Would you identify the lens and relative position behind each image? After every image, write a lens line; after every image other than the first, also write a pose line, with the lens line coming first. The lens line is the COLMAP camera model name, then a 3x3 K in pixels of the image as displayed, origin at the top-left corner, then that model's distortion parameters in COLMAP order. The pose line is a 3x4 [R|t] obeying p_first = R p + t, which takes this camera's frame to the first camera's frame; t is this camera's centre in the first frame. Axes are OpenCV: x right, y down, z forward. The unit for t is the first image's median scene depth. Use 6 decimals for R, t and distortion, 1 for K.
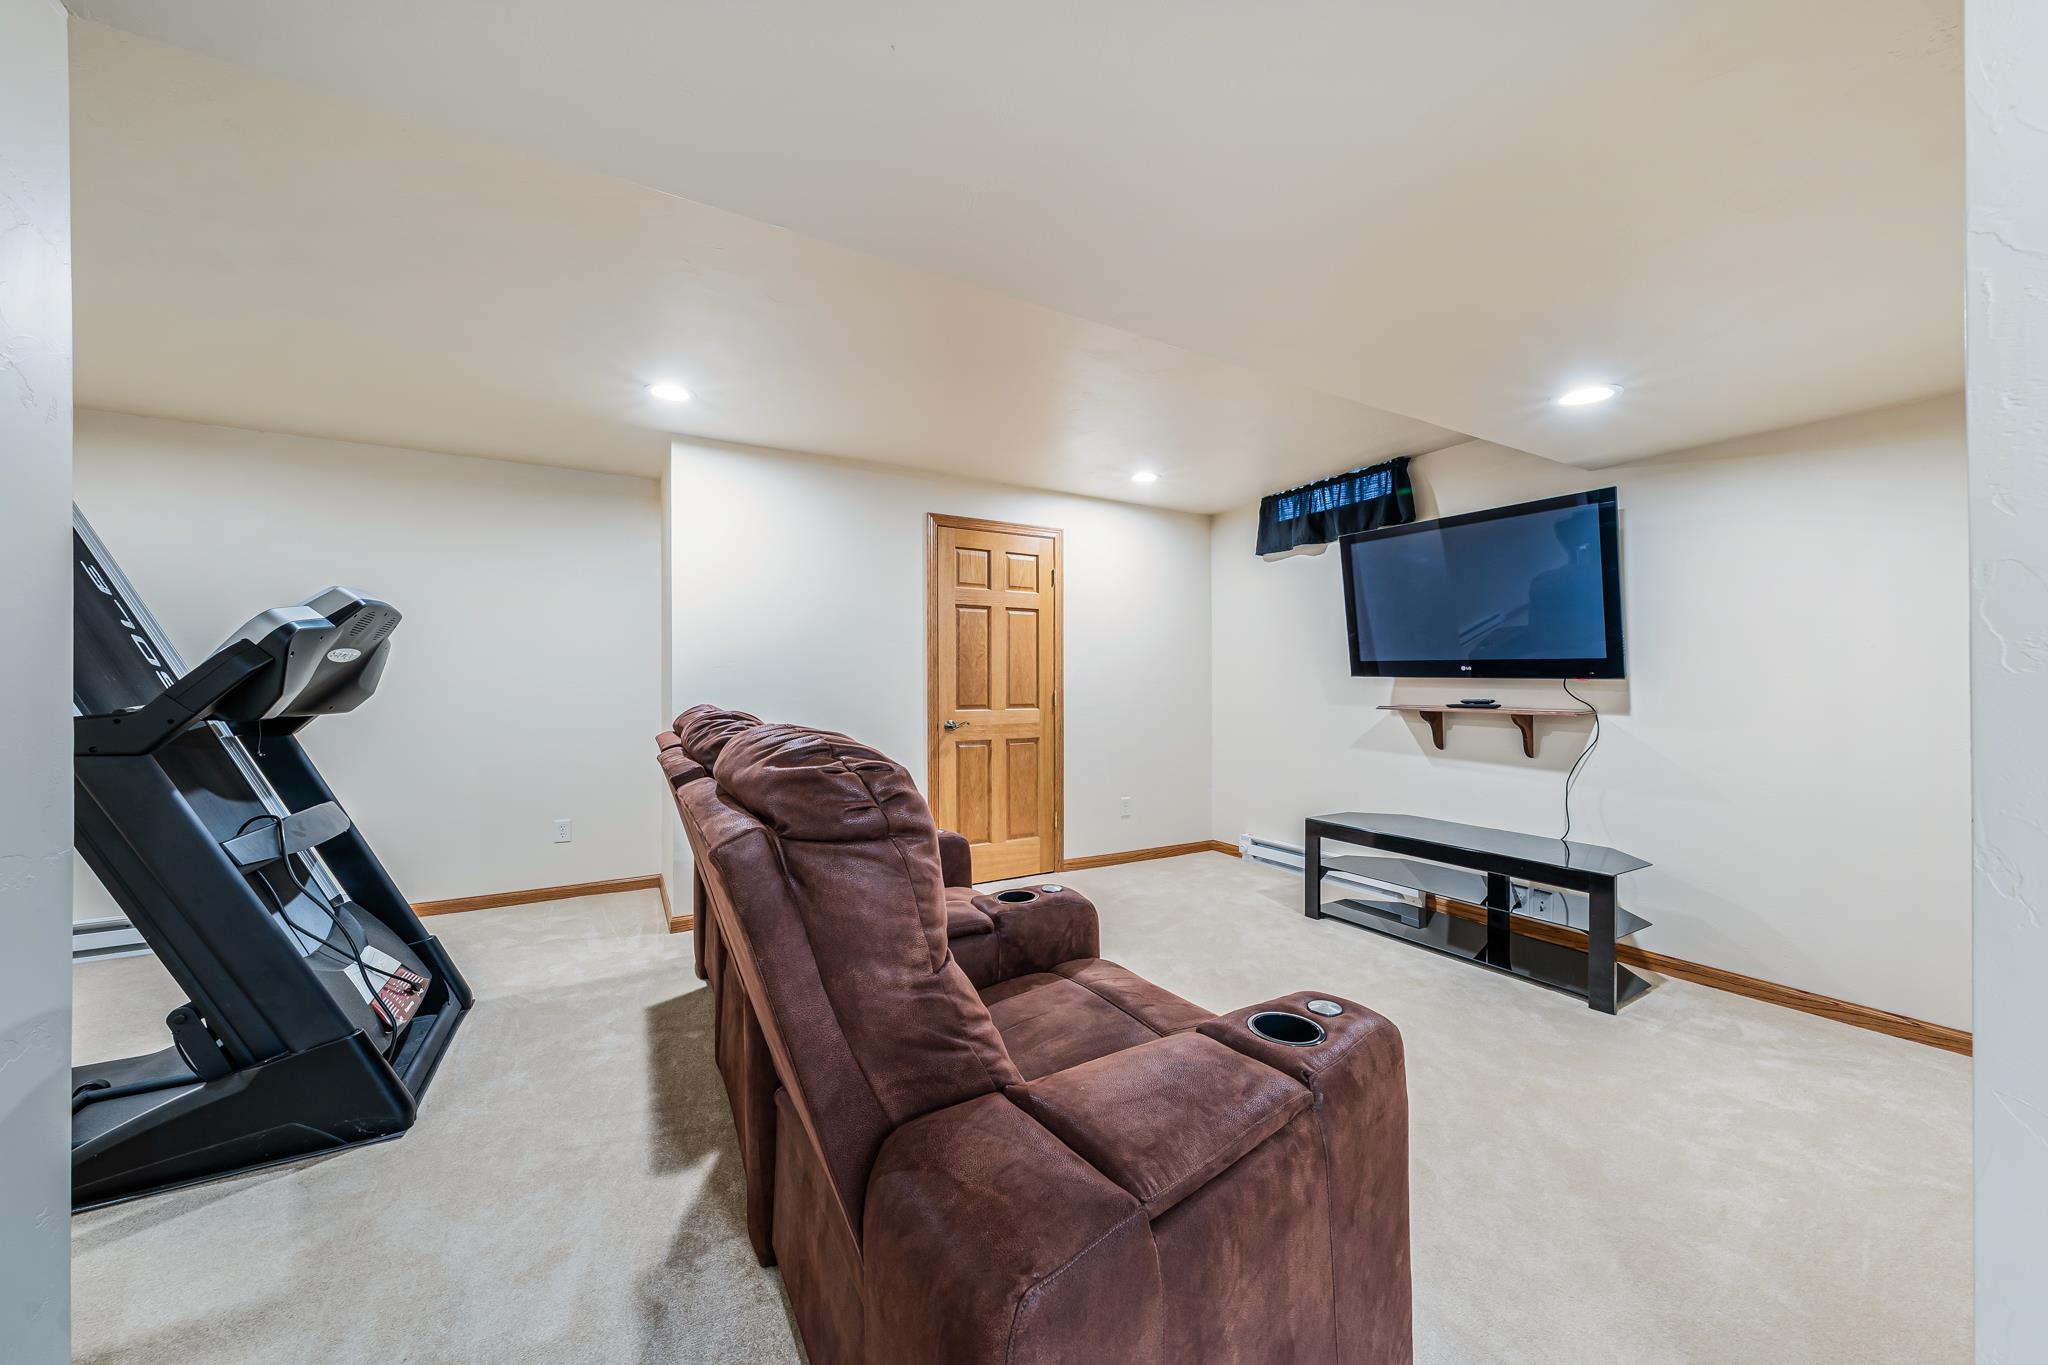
lens RADIAL K [[752.5, 0, 1025.2], [0, 752.5, 681.1], [0, 0, 1]] dist [0.000622, 0.000288]
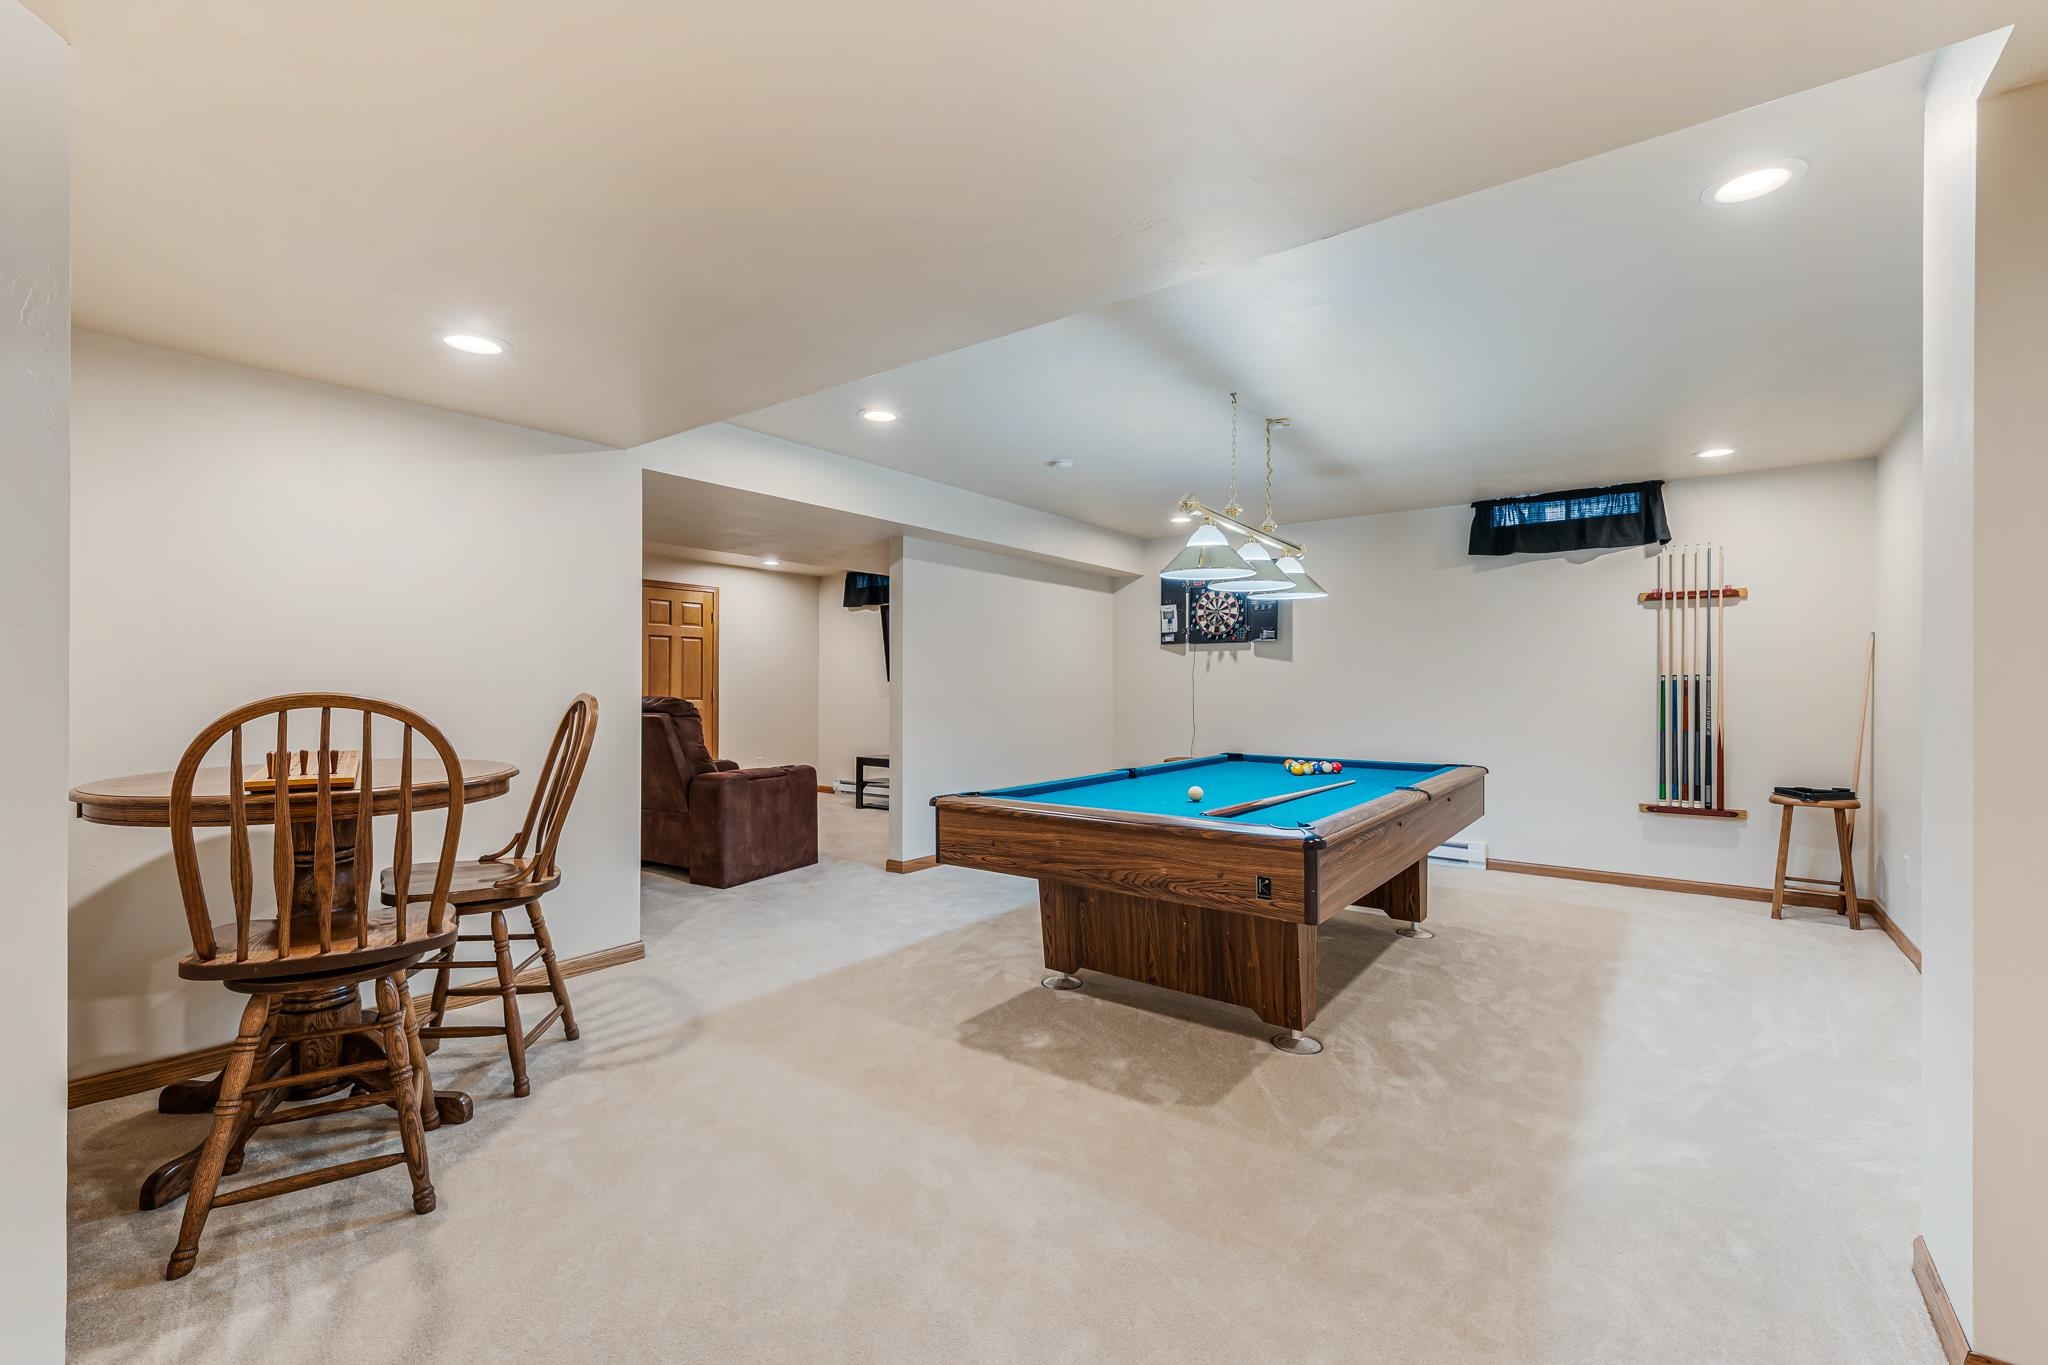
lens RADIAL K [[869.9, 0, 1024.5], [0, 869.9, 684.1], [0, 0, 1]] dist [-0.000070, -0.000002]
pose [[0.916204, 0.006516, 0.400660, -0.094521], [-0.006570, 0.999978, -0.001238, 0.000866], [-0.400659, -0.001498, 0.916226, -0.951423]]
